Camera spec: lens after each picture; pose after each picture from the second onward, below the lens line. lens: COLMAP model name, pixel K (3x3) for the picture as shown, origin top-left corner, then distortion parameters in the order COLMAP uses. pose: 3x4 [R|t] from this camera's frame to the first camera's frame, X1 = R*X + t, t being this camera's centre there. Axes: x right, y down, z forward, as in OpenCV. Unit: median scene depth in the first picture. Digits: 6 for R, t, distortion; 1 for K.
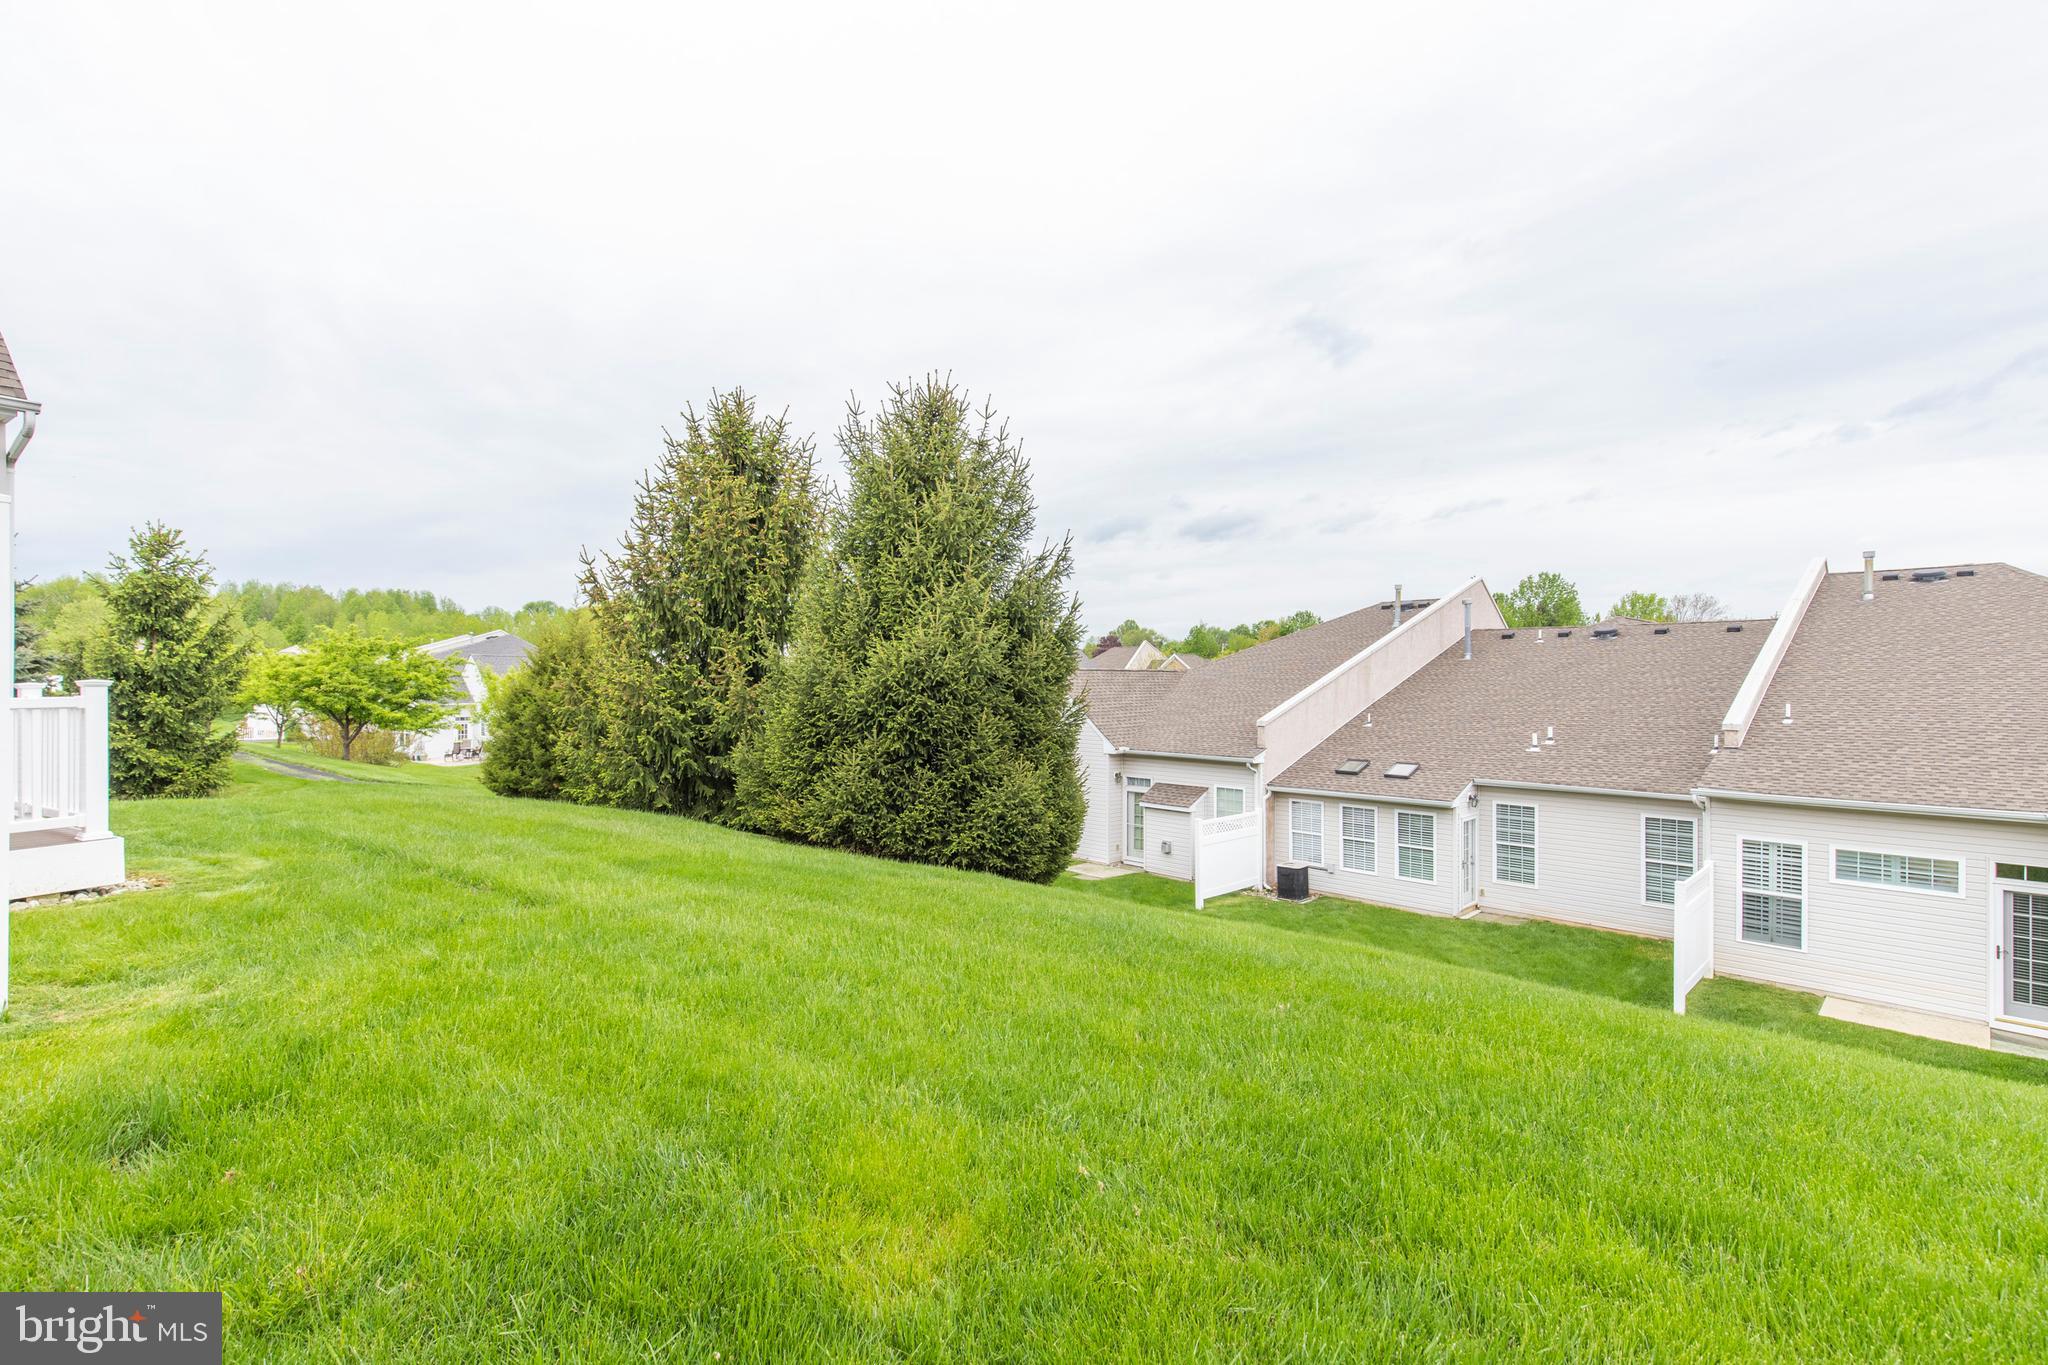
lens RADIAL K [[925.6, 0, 1027.6], [0, 925.6, 684.0], [0, 0, 1]] dist [0.010213, -0.003054]
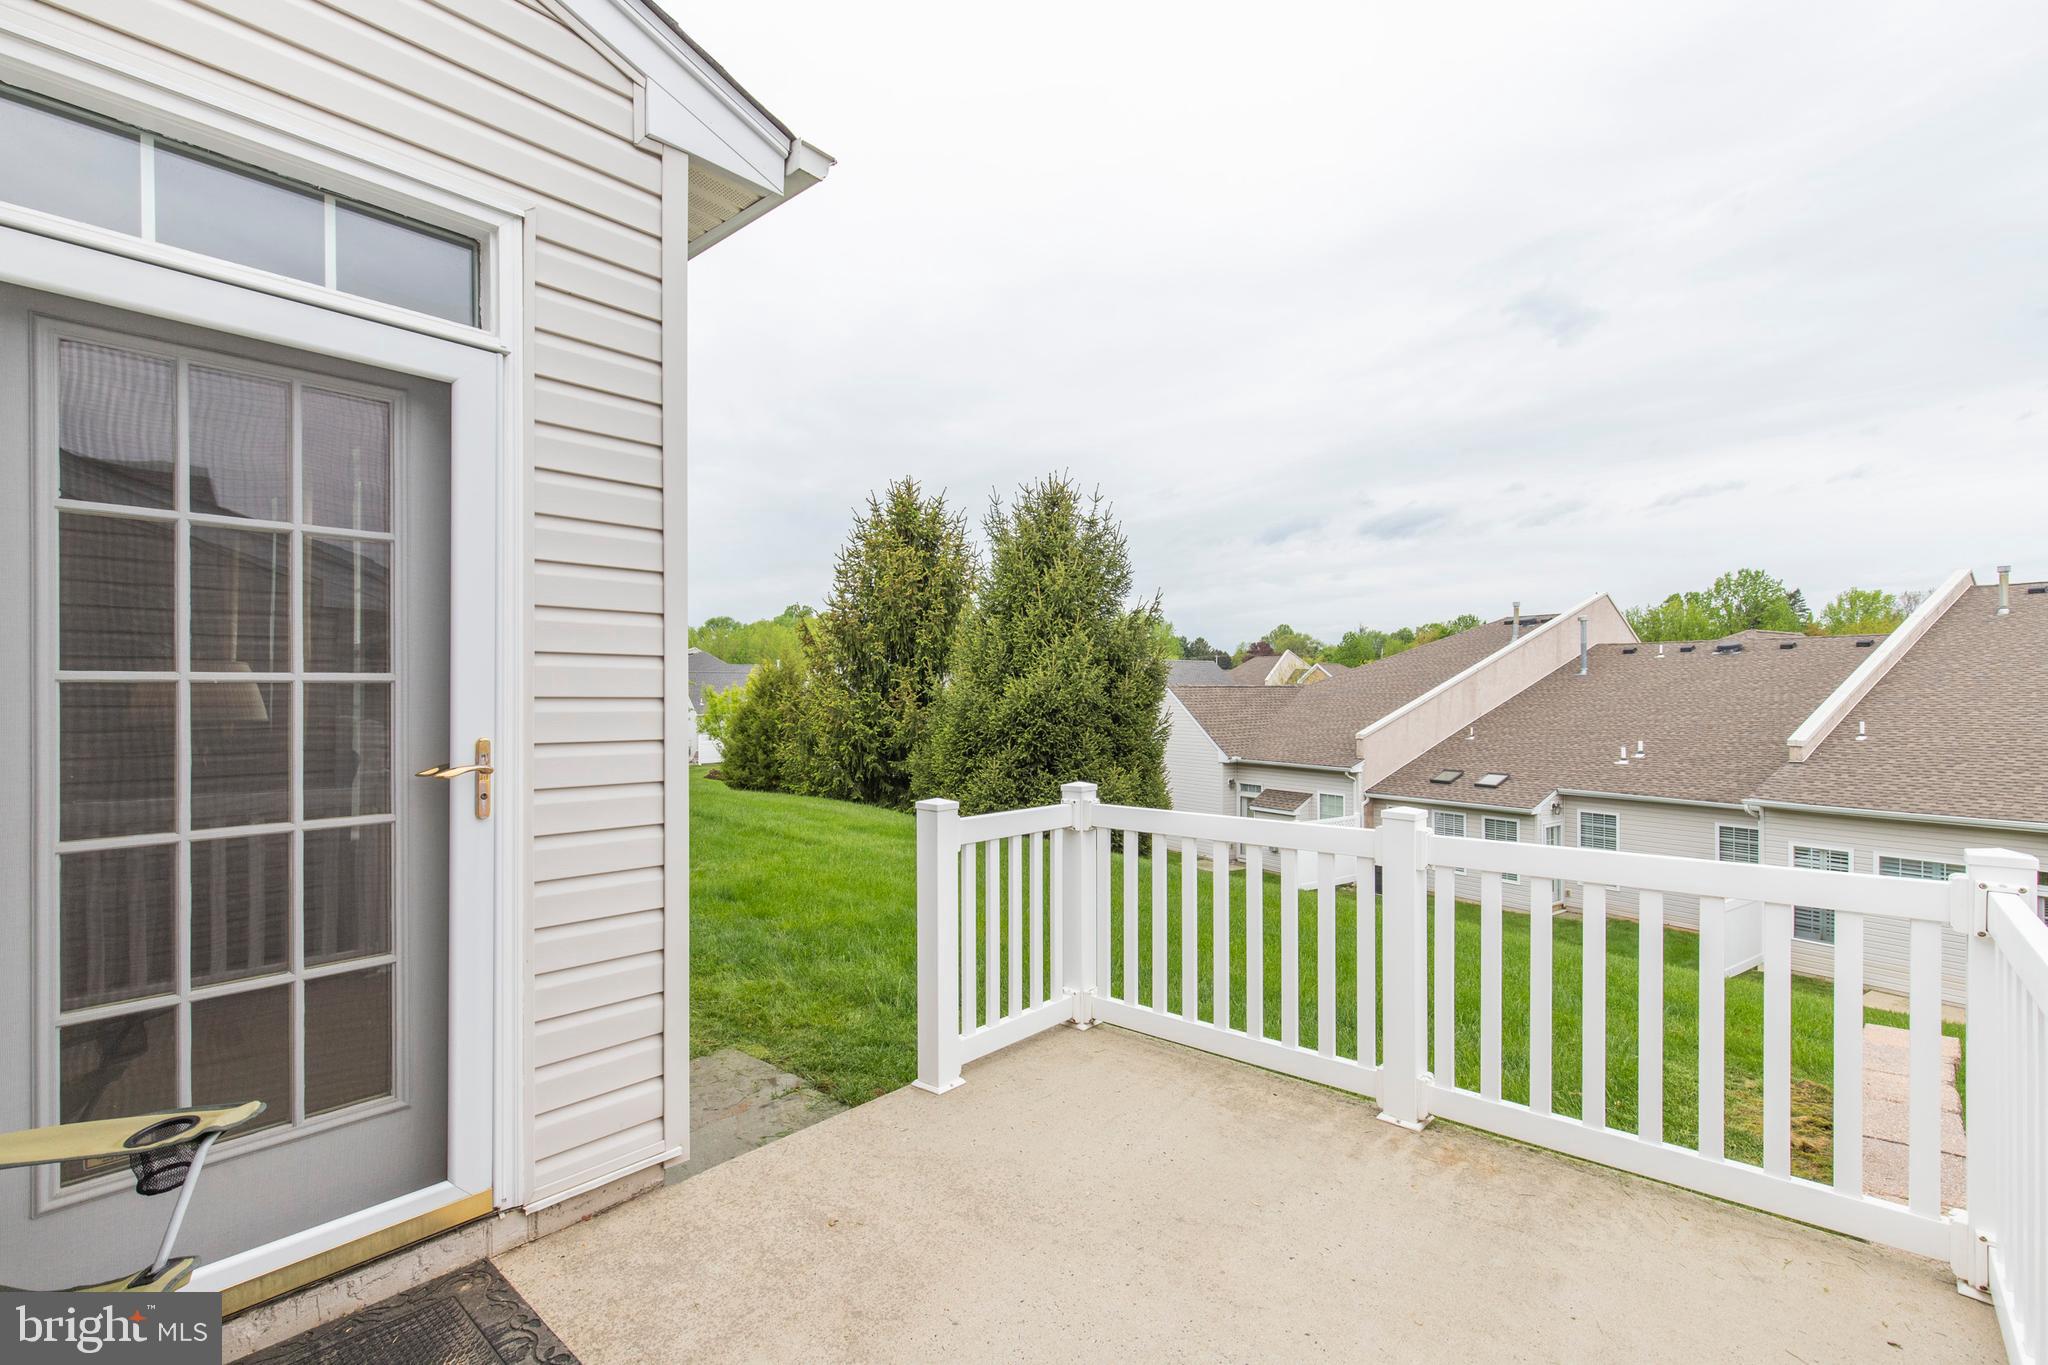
lens RADIAL K [[925.6, 0, 1021.1], [0, 925.6, 690.8], [0, 0, 1]] dist [0.010213, -0.003054]
pose [[0.986189, -0.003201, -0.165592, 0.053205], [0.003124, 0.999995, -0.000729, -0.018316], [0.165594, 0.000201, 0.986194, -0.235344]]
